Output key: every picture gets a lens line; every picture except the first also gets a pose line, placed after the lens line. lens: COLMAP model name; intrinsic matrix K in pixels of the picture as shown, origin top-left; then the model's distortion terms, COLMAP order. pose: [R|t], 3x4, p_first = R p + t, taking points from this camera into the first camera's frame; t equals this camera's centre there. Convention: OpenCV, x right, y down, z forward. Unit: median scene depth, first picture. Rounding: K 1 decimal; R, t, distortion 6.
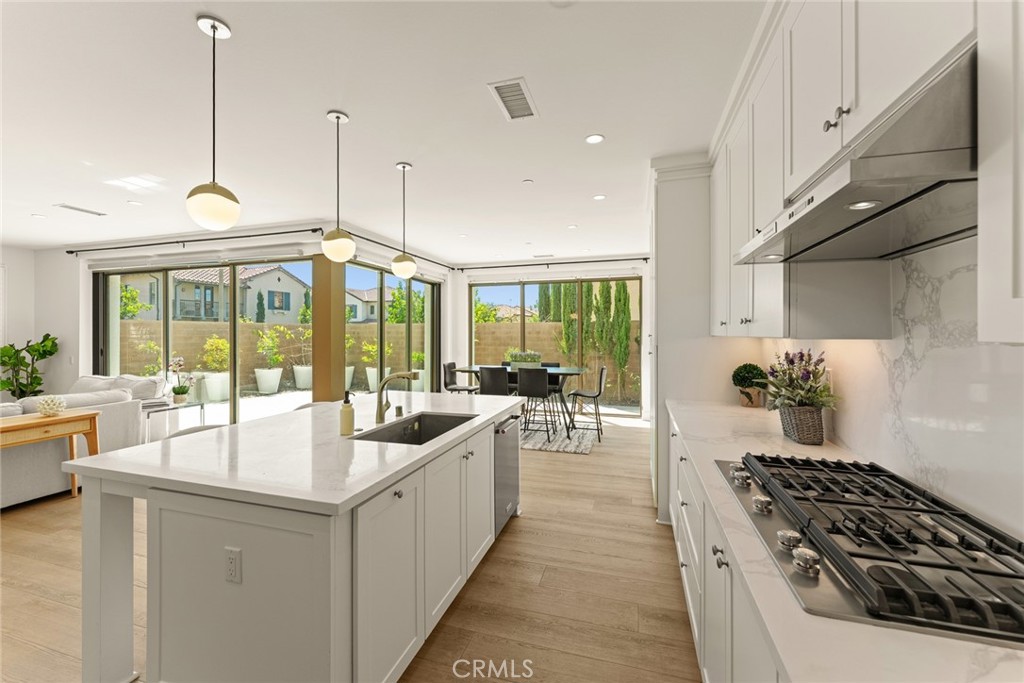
lens RADIAL K [[411.0, 0, 506.6], [0, 411.0, 334.6], [0, 0, 1]] dist [-0.001099, -0.000188]
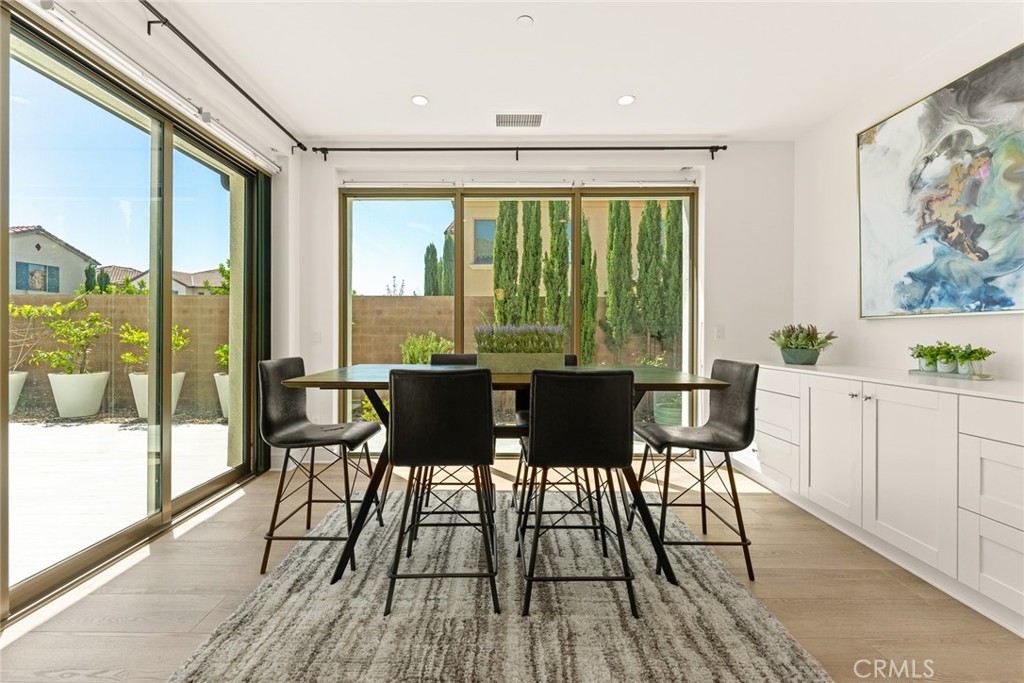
lens RADIAL K [[411.0, 0, 506.6], [0, 411.0, 334.6], [0, 0, 1]] dist [-0.001099, -0.000188]
pose [[0.953417, 0.001283, 0.301652, -0.054631], [-0.002778, 0.999986, 0.004530, 0.038905], [-0.301642, -0.005157, 0.953407, 0.521699]]
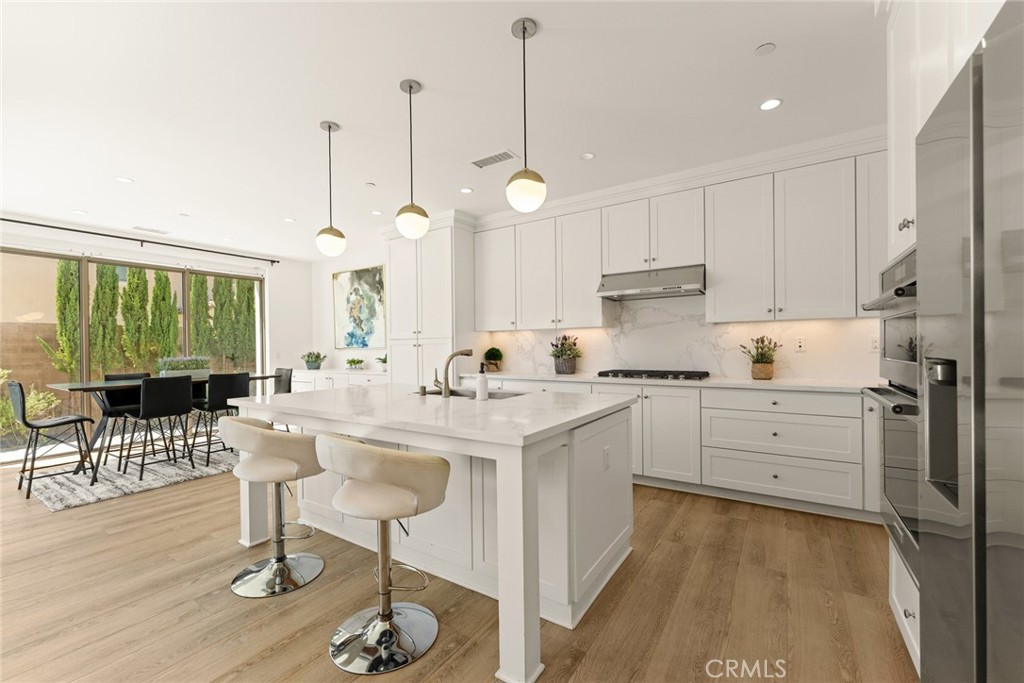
lens RADIAL K [[413.9, 0, 499.3], [0, 413.9, 346.2], [0, 0, 1]] dist [0.001026, -0.000230]
pose [[0.286668, -0.002921, 0.958026, -0.409433], [0.013365, 0.999910, -0.000950, 0.024881], [-0.957937, 0.013076, 0.286681, 0.170912]]
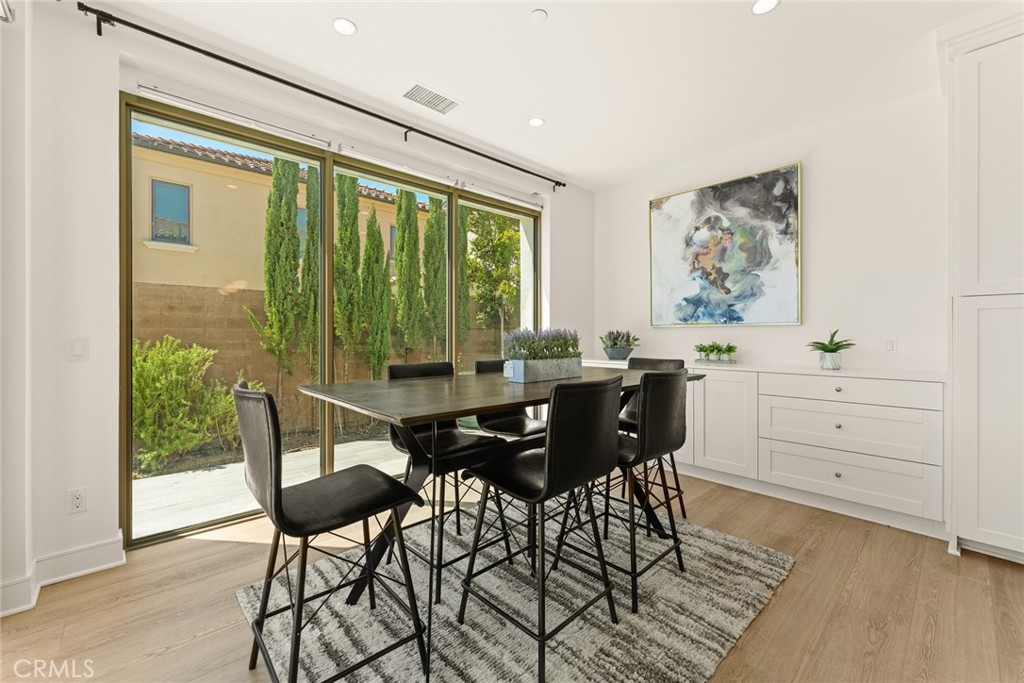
lens RADIAL K [[411.0, 0, 506.6], [0, 411.0, 334.6], [0, 0, 1]] dist [-0.001099, -0.000188]
pose [[0.506101, 0.004501, 0.862463, -0.203169], [-0.000746, 0.999988, -0.004781, 0.038611], [-0.862474, 0.001776, 0.506098, 0.666964]]
